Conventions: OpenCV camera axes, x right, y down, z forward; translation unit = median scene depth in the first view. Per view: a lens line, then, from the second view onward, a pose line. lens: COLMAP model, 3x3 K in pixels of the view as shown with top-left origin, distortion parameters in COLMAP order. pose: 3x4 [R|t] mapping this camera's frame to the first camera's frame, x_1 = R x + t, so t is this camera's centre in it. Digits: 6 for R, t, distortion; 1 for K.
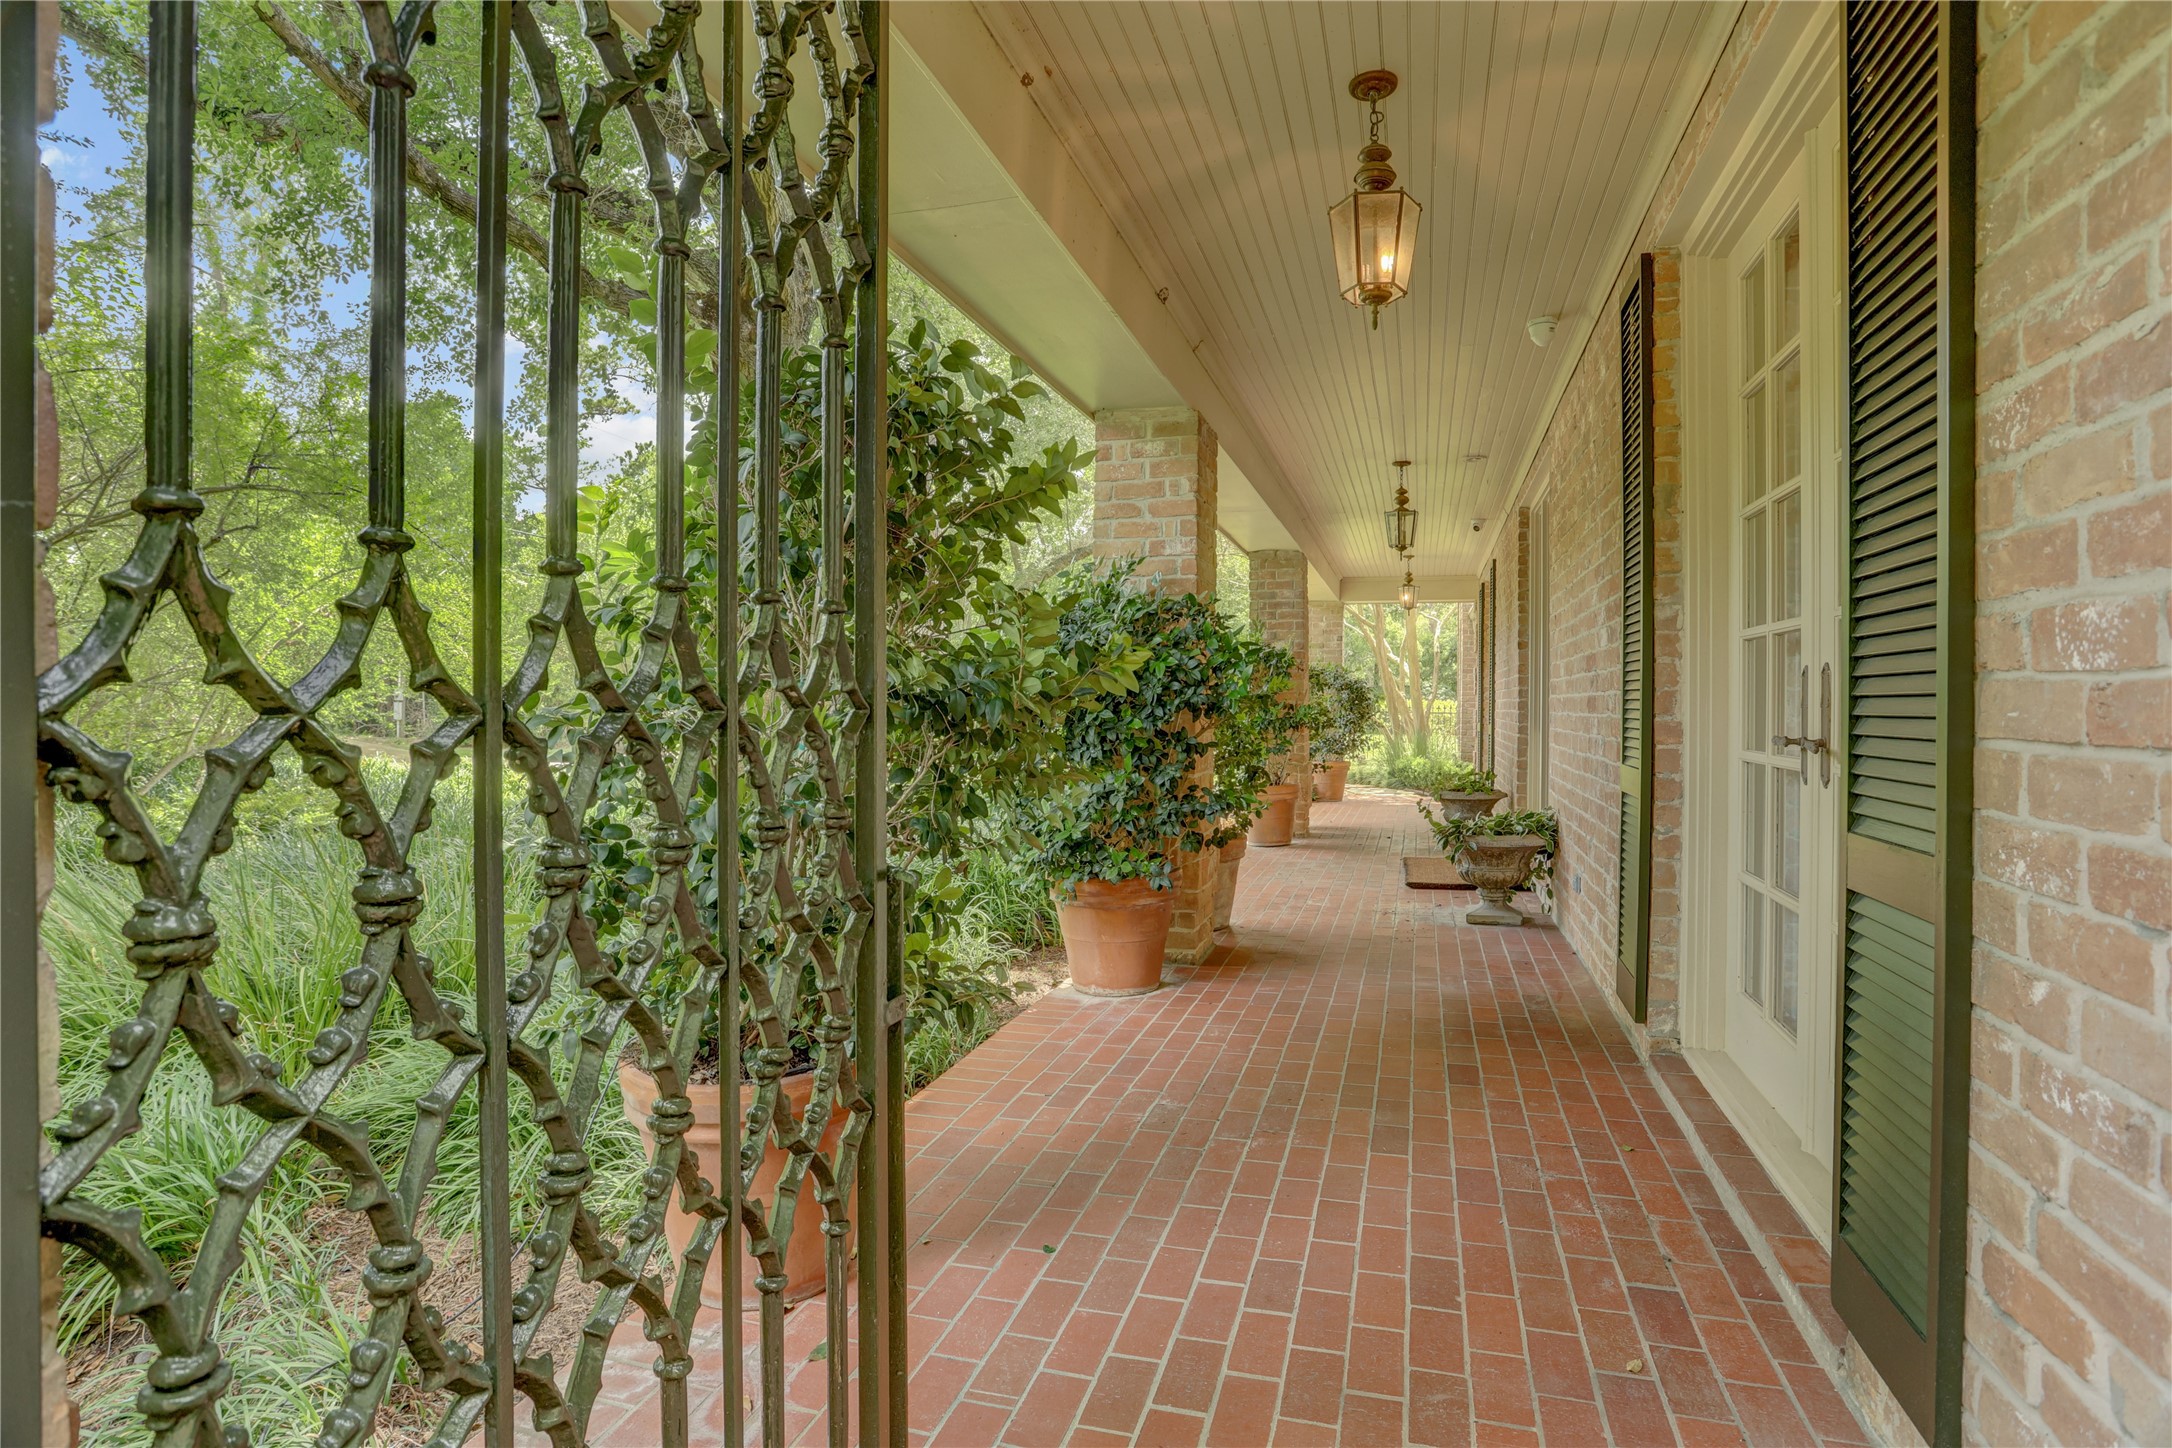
lens RADIAL K [[1082.5, 0, 1086.0], [0, 1082.5, 724.0], [0, 0, 1]] dist [-0.041414, 0.000383]
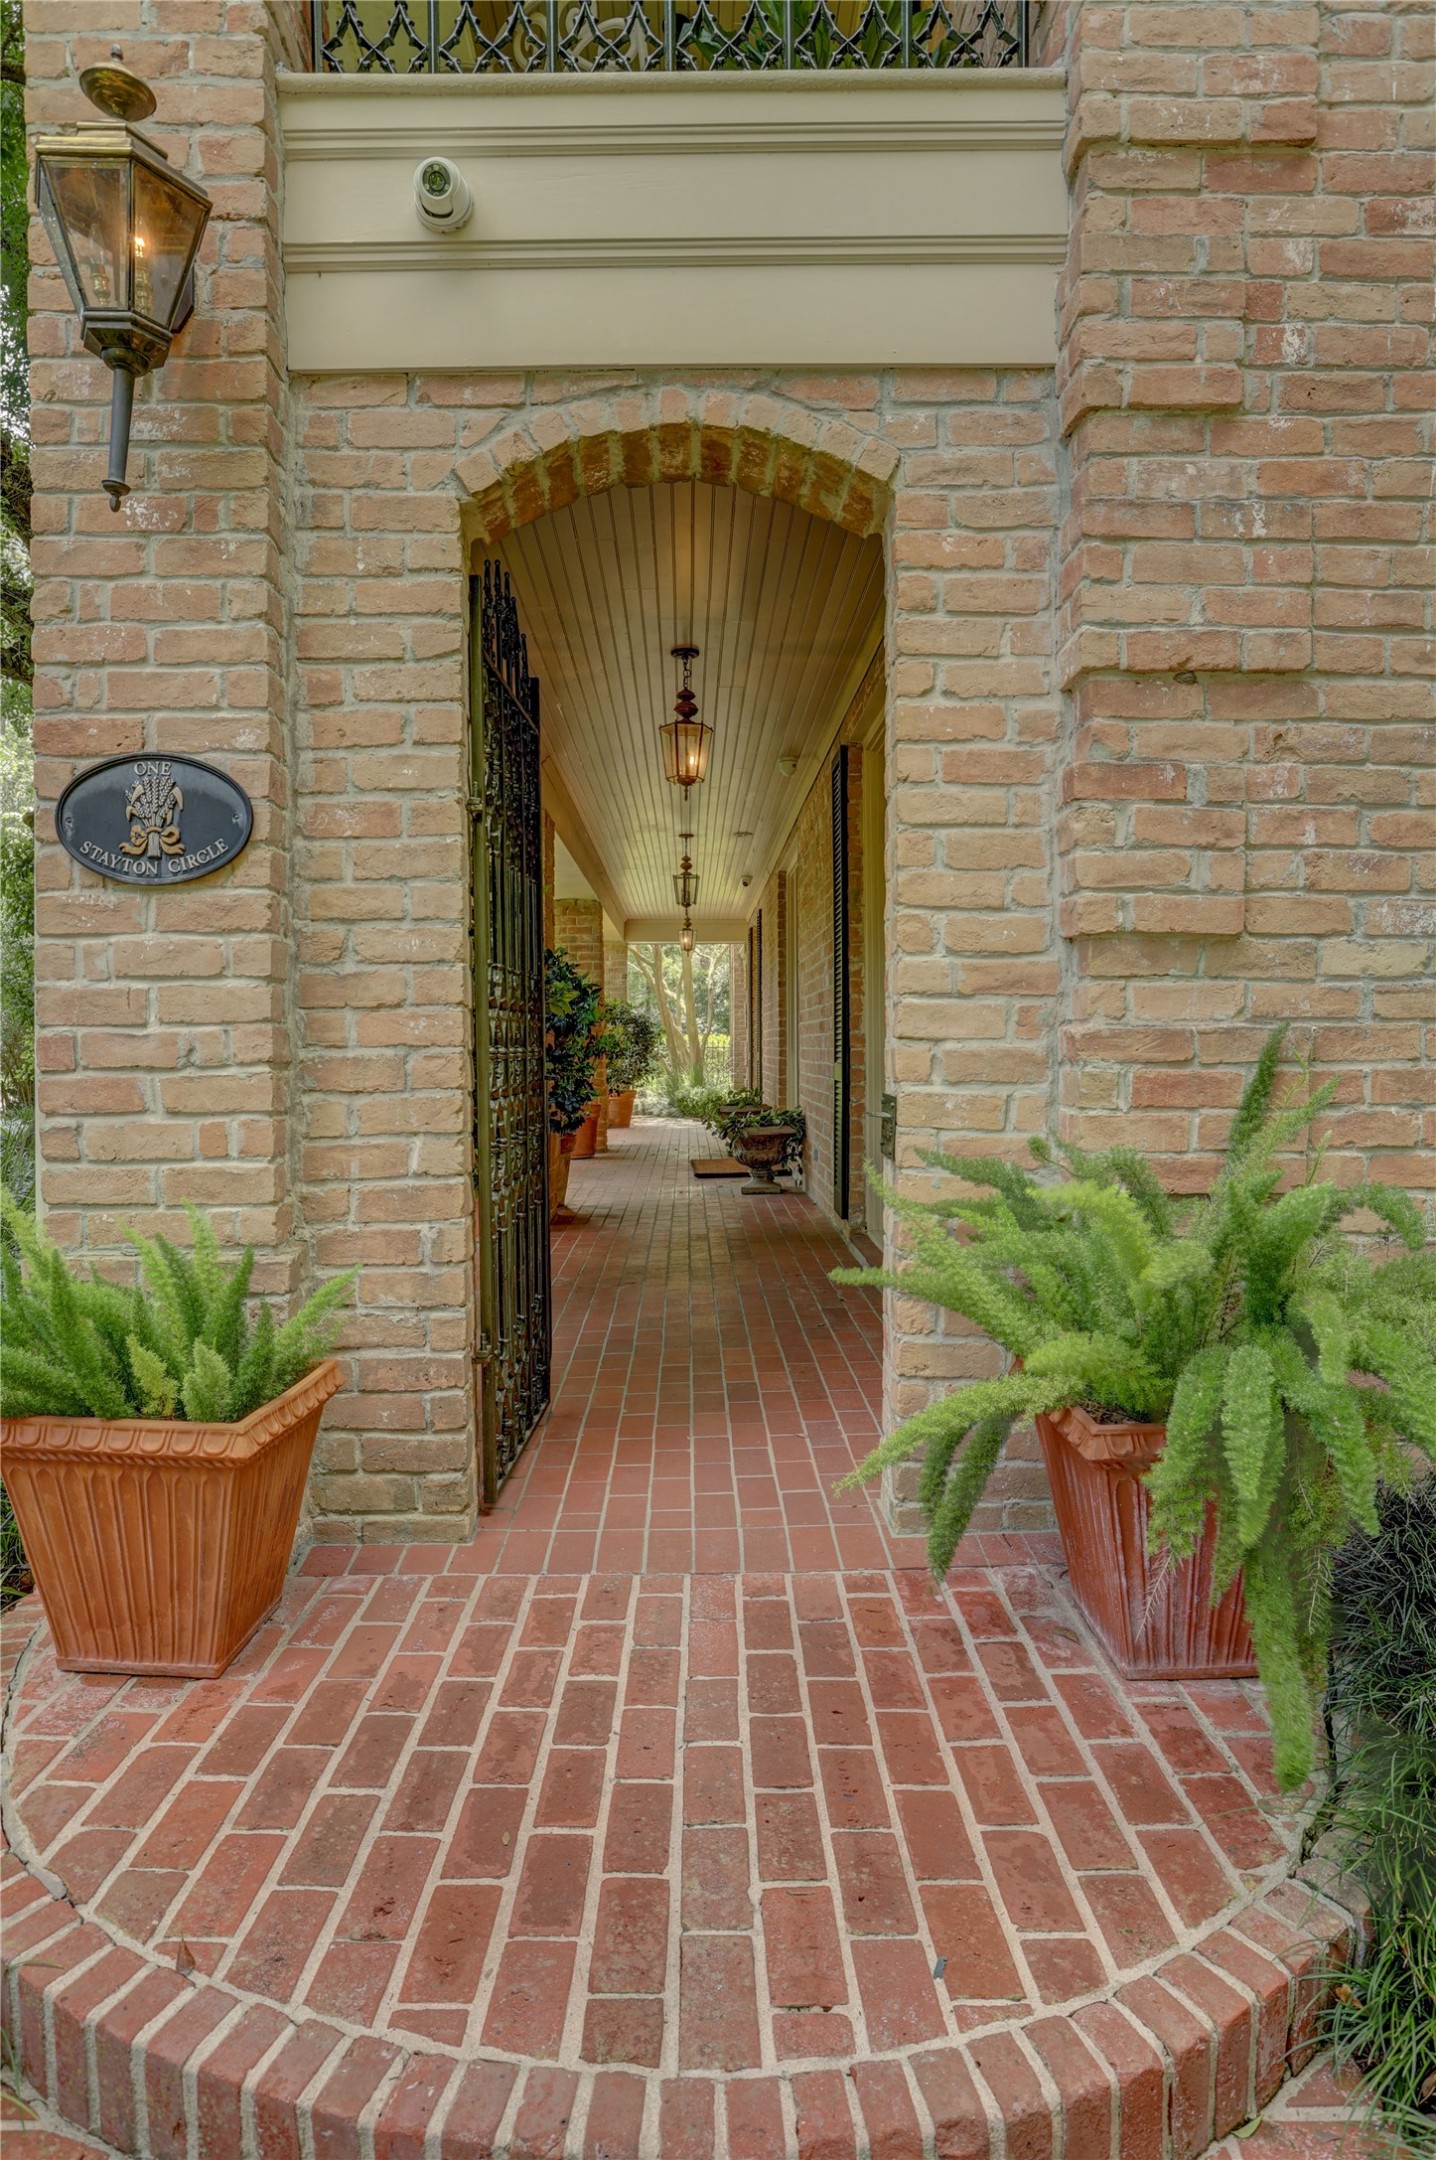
lens RADIAL K [[1209.0, 0, 718.0], [0, 1209.0, 1080.0], [0, 0, 1]] dist [-0.000436, -0.000008]
pose [[0.948230, -0.017346, 0.317110, -0.100570], [0.014131, 0.999823, 0.012435, 0.017279], [-0.317270, -0.007310, 0.948307, -0.281658]]
